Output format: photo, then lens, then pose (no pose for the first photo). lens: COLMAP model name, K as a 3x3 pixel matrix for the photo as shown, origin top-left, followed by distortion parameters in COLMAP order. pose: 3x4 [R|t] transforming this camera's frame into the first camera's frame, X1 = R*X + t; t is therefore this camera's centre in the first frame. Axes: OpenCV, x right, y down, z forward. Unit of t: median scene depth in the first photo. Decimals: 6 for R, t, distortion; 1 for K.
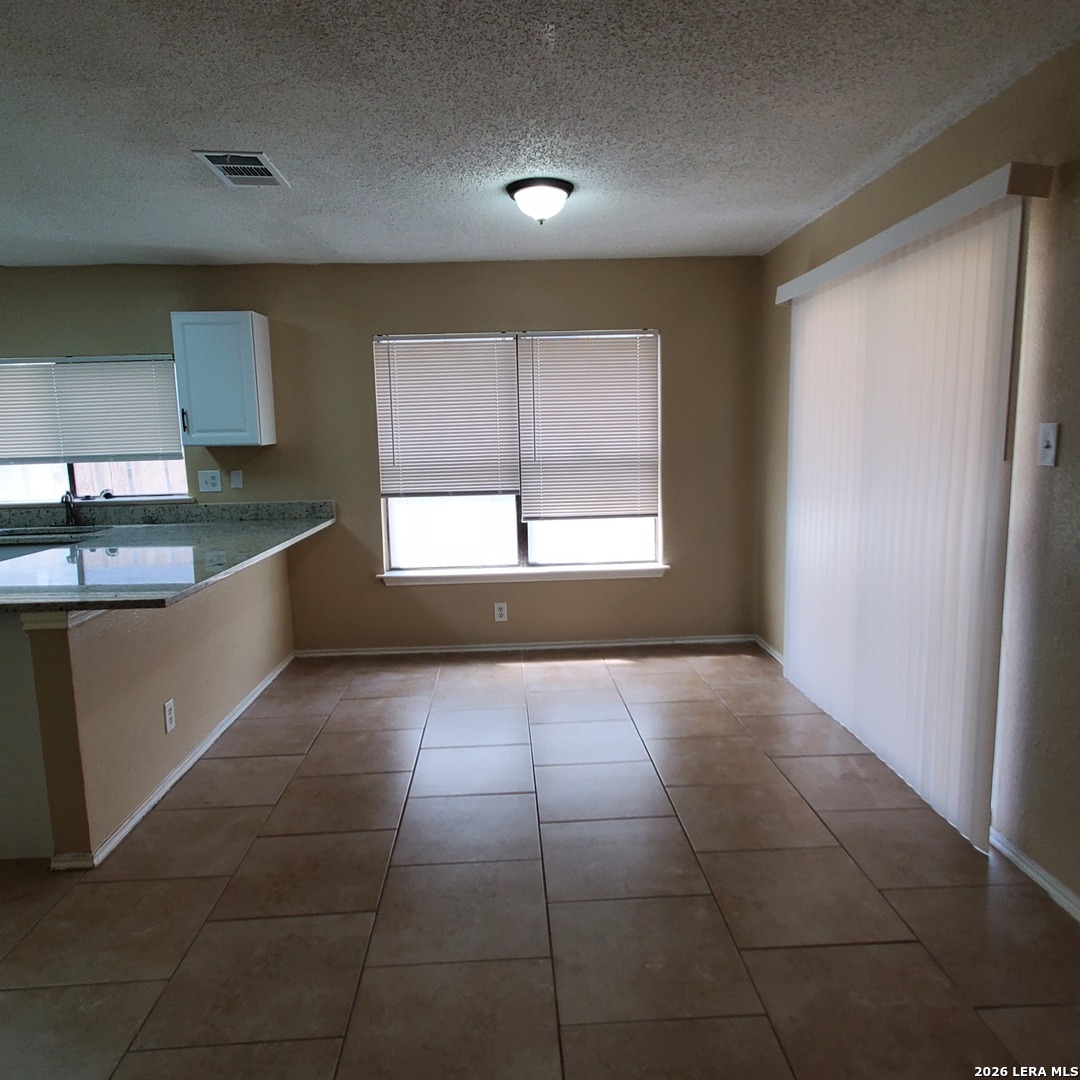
lens RADIAL K [[812.5, 0, 544.2], [0, 812.5, 534.5], [0, 0, 1]] dist [-0.004524, 0.015455]
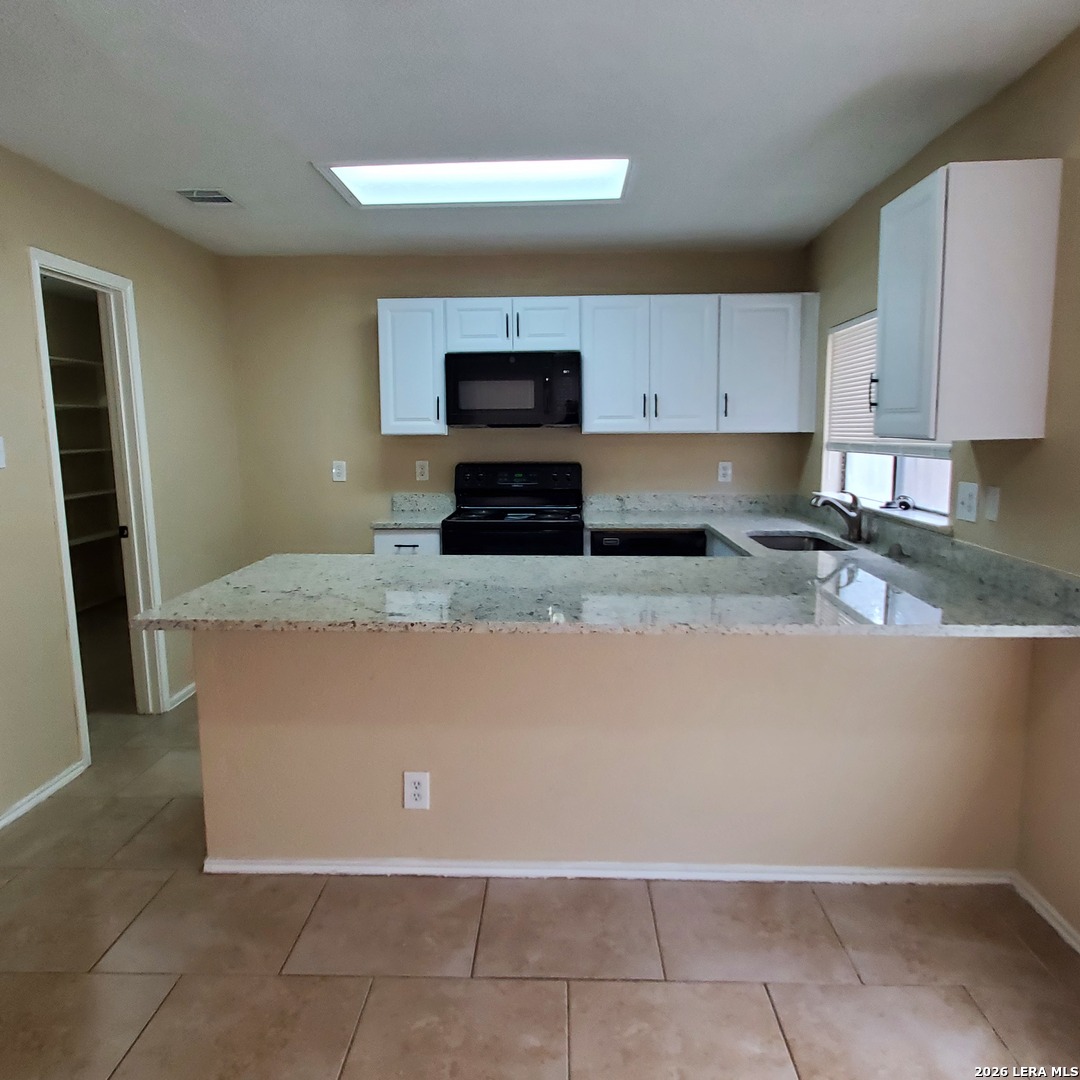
lens RADIAL K [[812.5, 0, 535.6], [0, 812.5, 539.2], [0, 0, 1]] dist [-0.004524, 0.015455]
pose [[-0.076031, 0.163348, -0.983634, 0.158866], [-0.121365, 0.977639, 0.171734, -0.099804], [0.989692, 0.132436, -0.054506, 0.742344]]
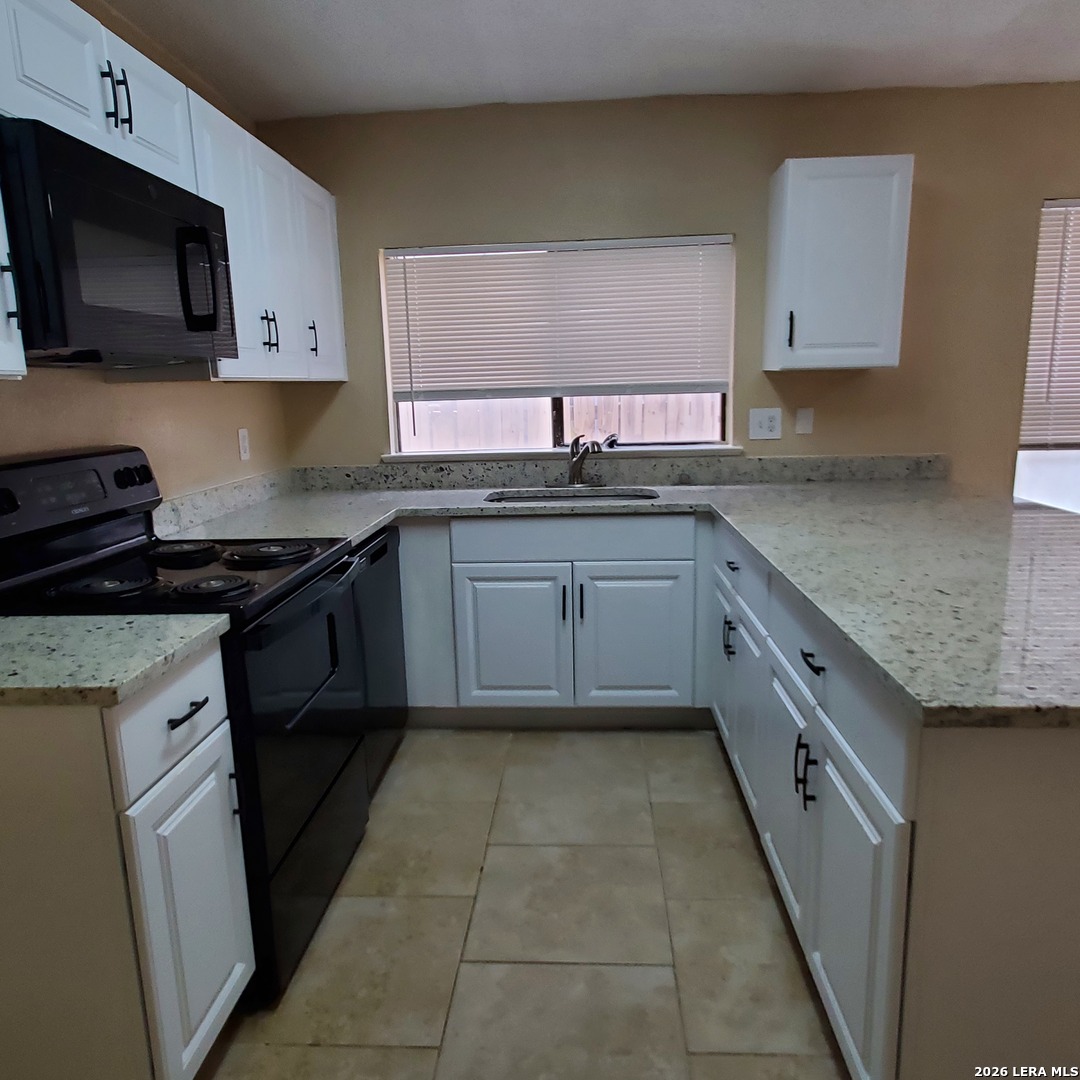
lens RADIAL K [[812.5, 0, 541.0], [0, 812.5, 542.7], [0, 0, 1]] dist [-0.004524, 0.015455]
pose [[0.995903, 0.019710, -0.088256, -0.538963], [-0.014008, 0.997802, 0.064761, -0.006900], [0.089339, -0.063259, 0.993990, 0.290976]]
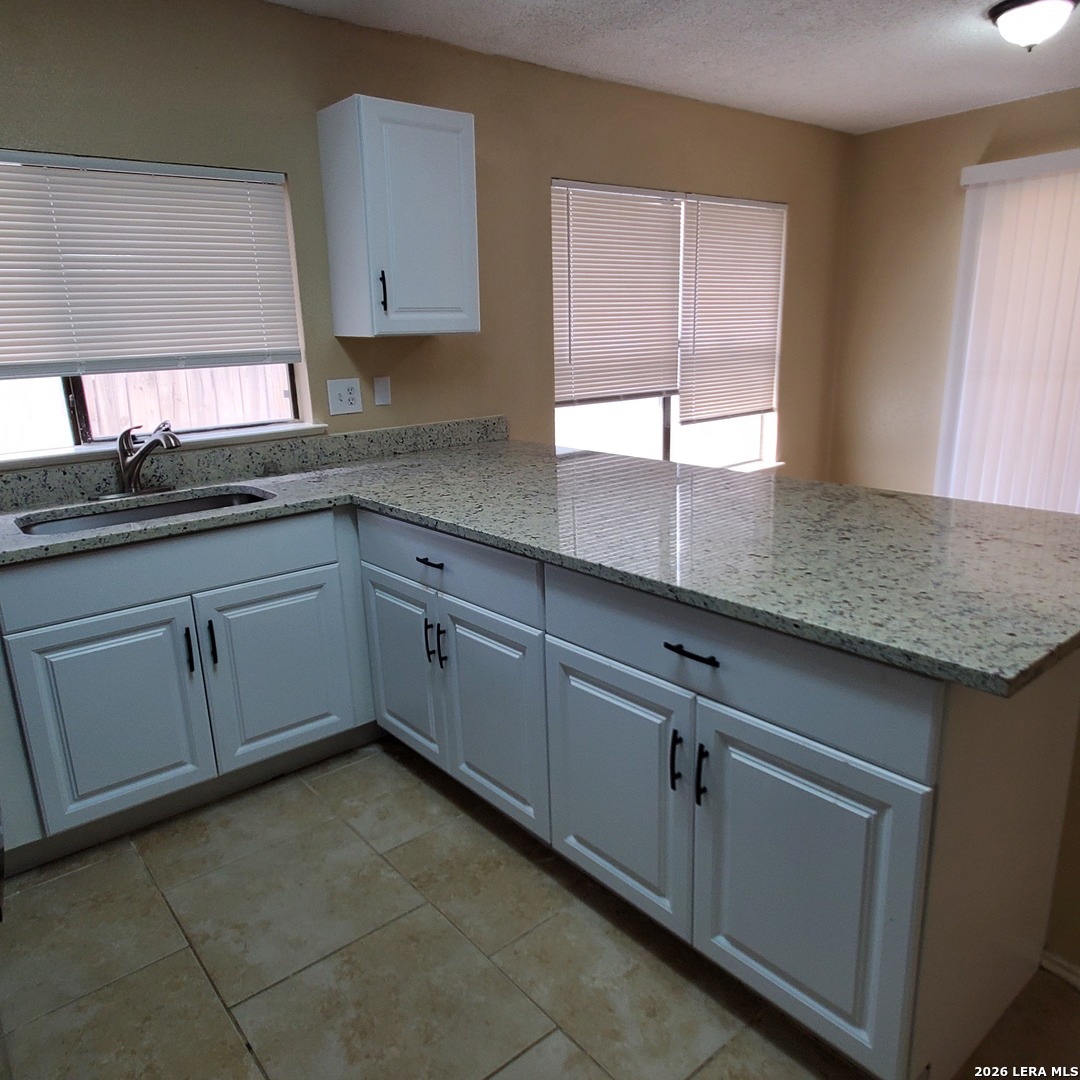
lens RADIAL K [[812.5, 0, 540.5], [0, 812.5, 543.5], [0, 0, 1]] dist [-0.004524, 0.015455]
pose [[0.793005, -0.156368, 0.588806, -0.675881], [0.089539, 0.985918, 0.141237, -0.029132], [-0.602600, -0.059281, 0.795839, 0.410111]]
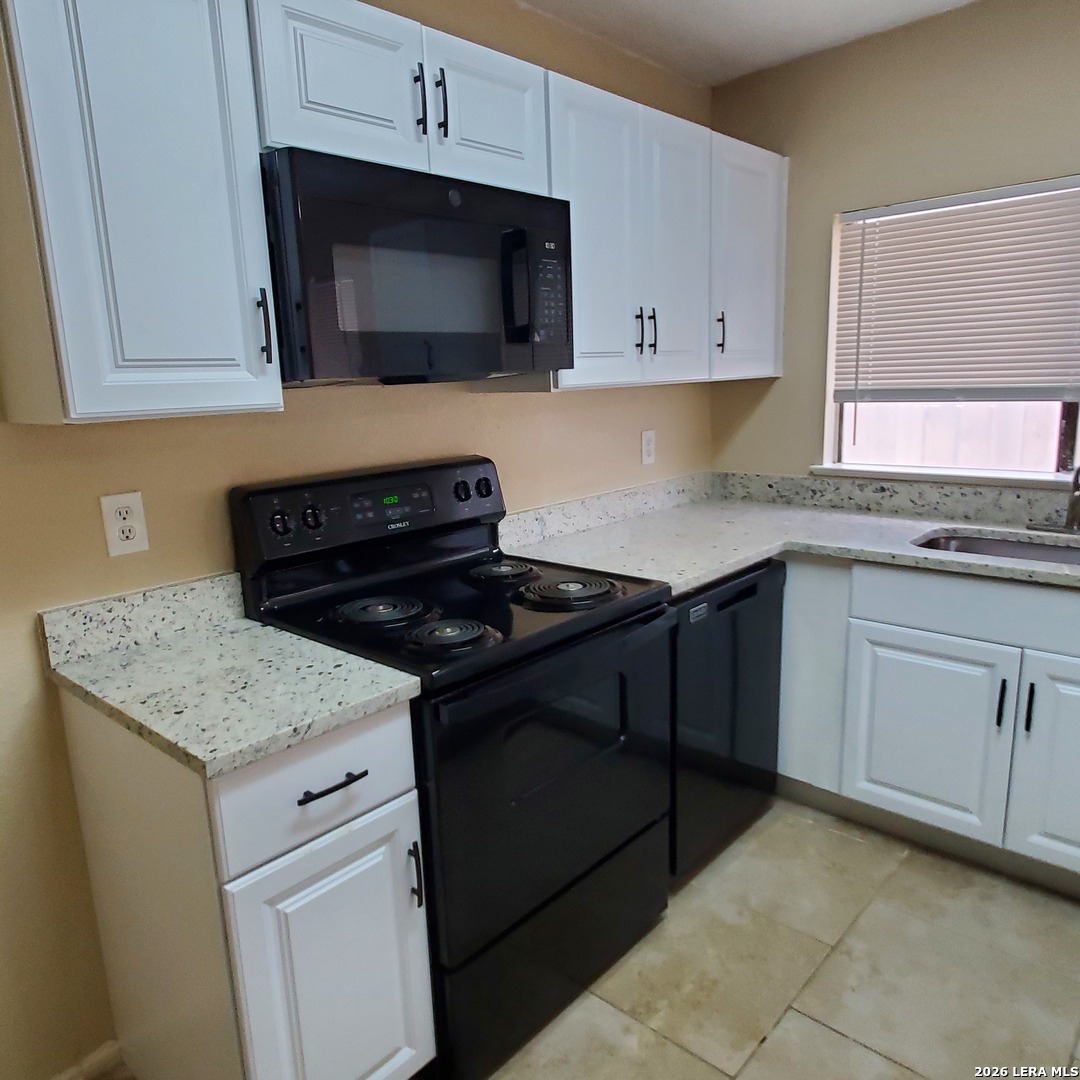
lens RADIAL K [[812.5, 0, 544.2], [0, 812.5, 543.8], [0, 0, 1]] dist [-0.004524, 0.015455]
pose [[0.722711, 0.150087, -0.674658, -0.473477], [-0.077594, 0.987585, 0.136581, -0.044758], [0.686781, -0.046359, 0.725384, 0.420751]]
